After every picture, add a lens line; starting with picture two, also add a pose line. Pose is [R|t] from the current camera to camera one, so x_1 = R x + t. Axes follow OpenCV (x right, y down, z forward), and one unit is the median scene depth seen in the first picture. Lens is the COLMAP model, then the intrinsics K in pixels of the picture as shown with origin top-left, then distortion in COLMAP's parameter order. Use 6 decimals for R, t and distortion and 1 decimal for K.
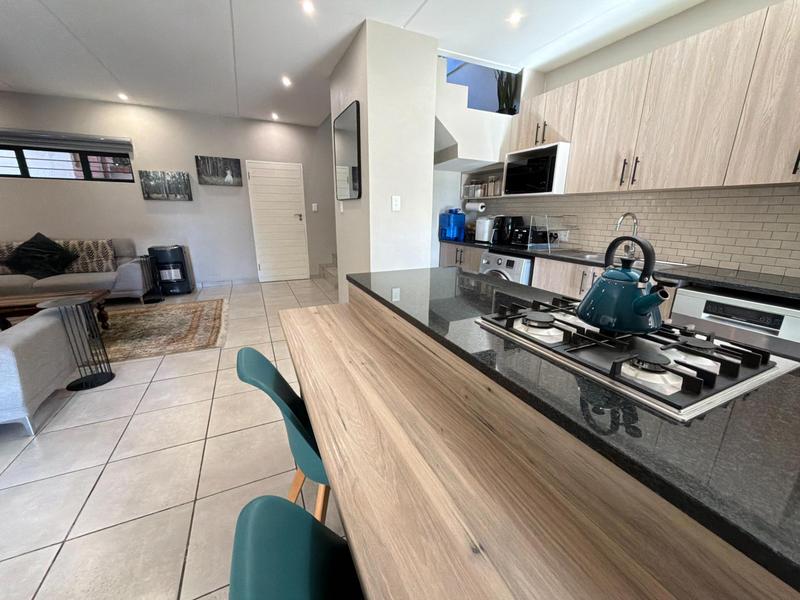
lens RADIAL K [[321.2, 0, 402.9], [0, 321.2, 300.2], [0, 0, 1]] dist [-0.002197, 0.000164]
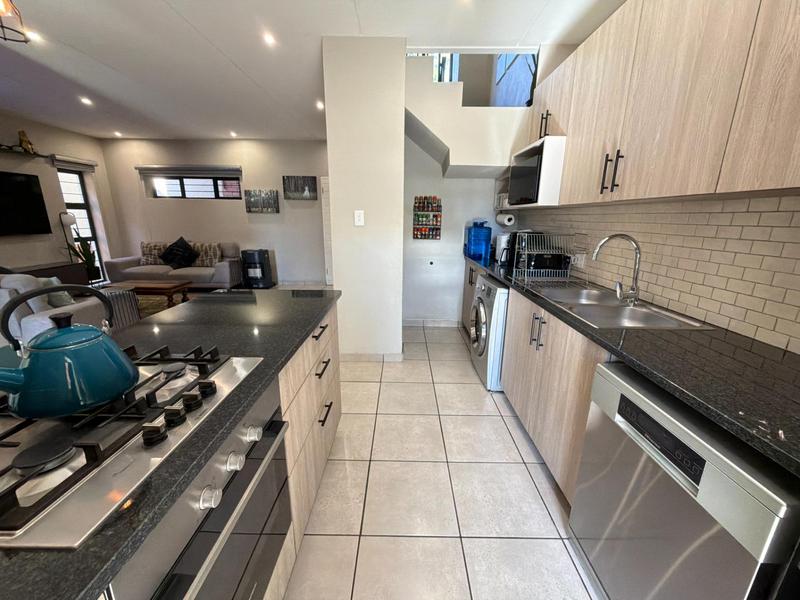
lens RADIAL K [[321.2, 0, 399.3], [0, 321.2, 300.3], [0, 0, 1]] dist [-0.002197, 0.000164]
pose [[0.900531, 0.108059, -0.421150, 0.335422], [-0.116035, 0.993222, 0.006727, -0.050627], [0.419022, 0.042810, 0.906966, 0.123968]]
